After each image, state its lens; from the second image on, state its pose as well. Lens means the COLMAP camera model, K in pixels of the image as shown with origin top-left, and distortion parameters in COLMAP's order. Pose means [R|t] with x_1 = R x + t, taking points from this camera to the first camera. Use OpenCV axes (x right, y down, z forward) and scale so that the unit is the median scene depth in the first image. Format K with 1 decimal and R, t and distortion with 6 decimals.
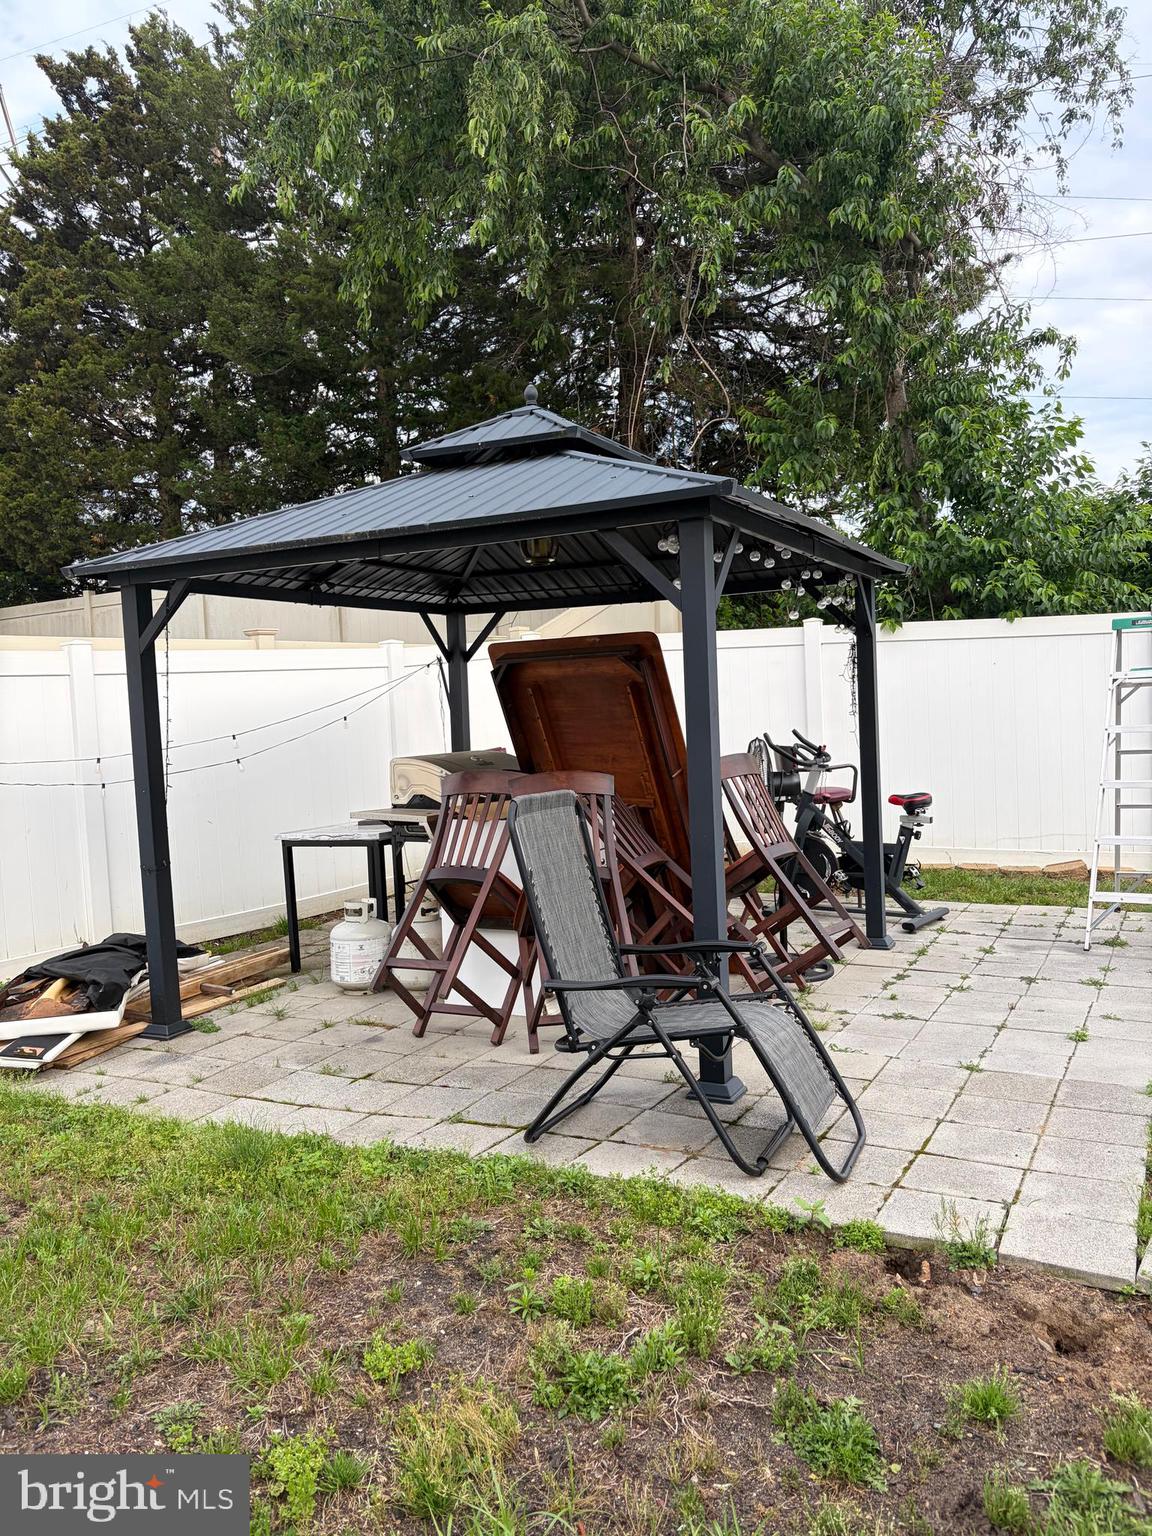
lens RADIAL K [[1175.7, 0, 575.9], [0, 1175.7, 757.2], [0, 0, 1]] dist [0.040884, -0.053411]
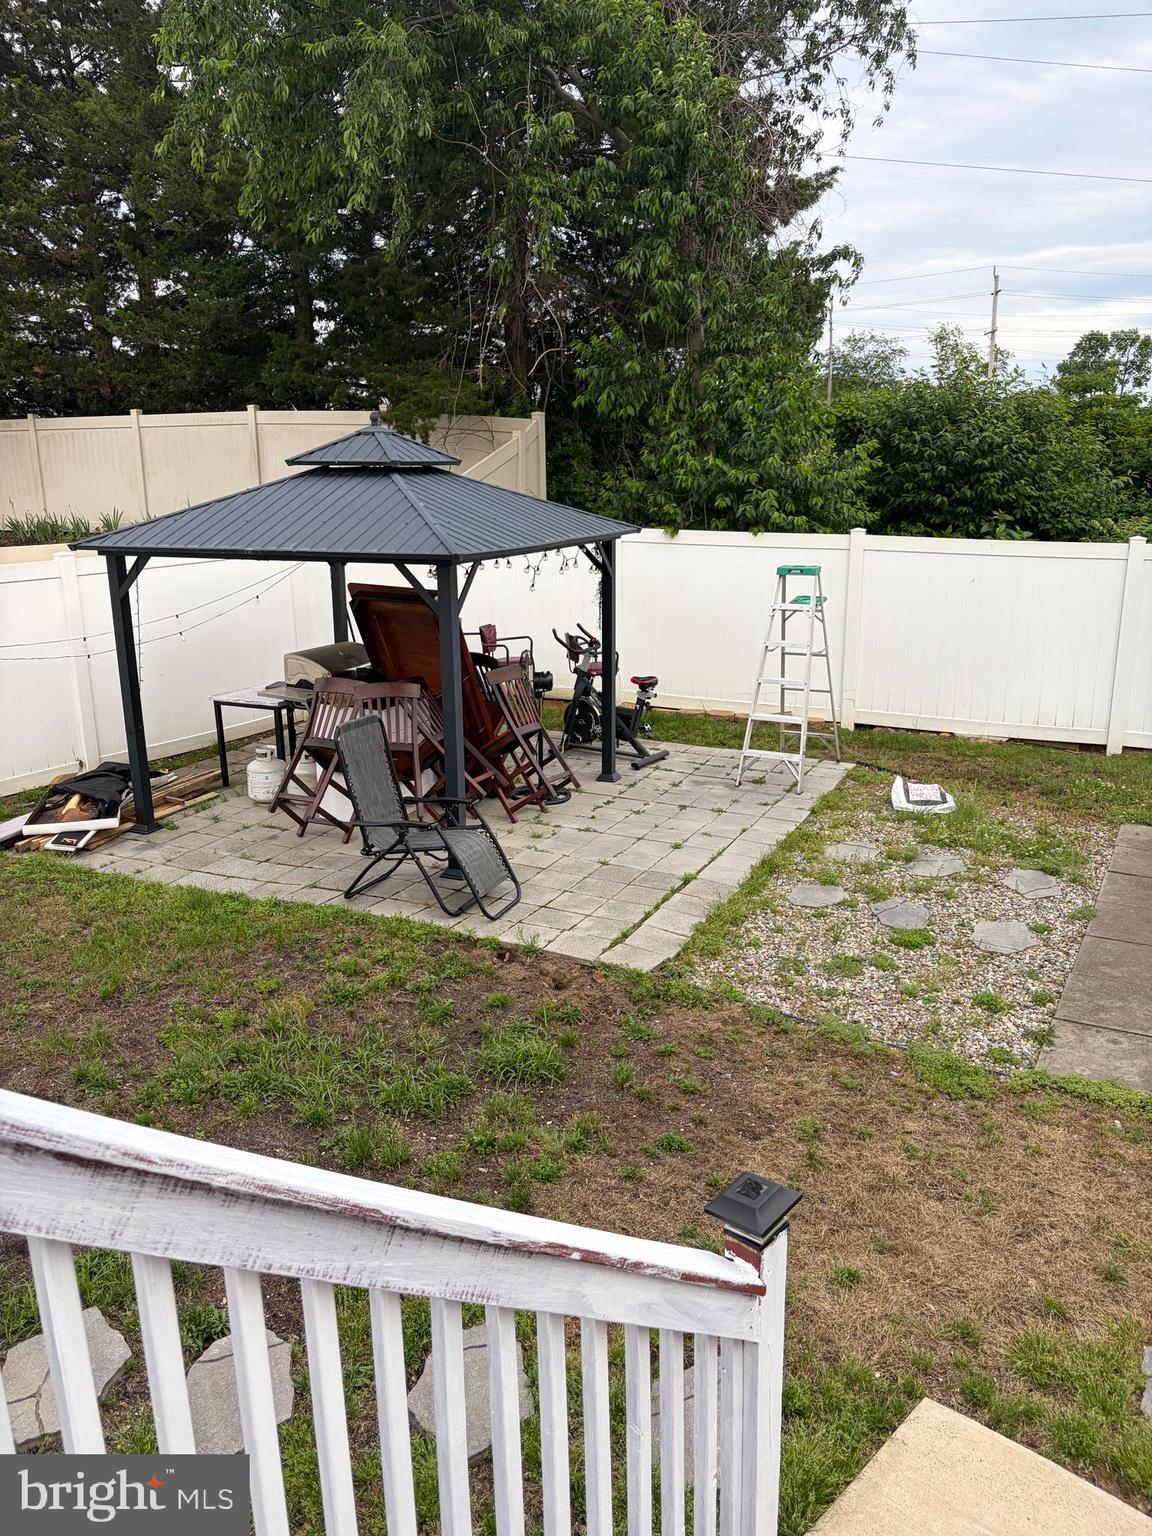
lens RADIAL K [[1200.4, 0, 576.0], [0, 1200.4, 768.0], [0, 0, 1]] dist [0.045574, -0.072068]
pose [[0.998551, 0.024016, 0.048154, 0.184381], [-0.033646, 0.977031, 0.210423, -0.245595], [-0.041995, -0.211739, 0.976424, -0.708062]]
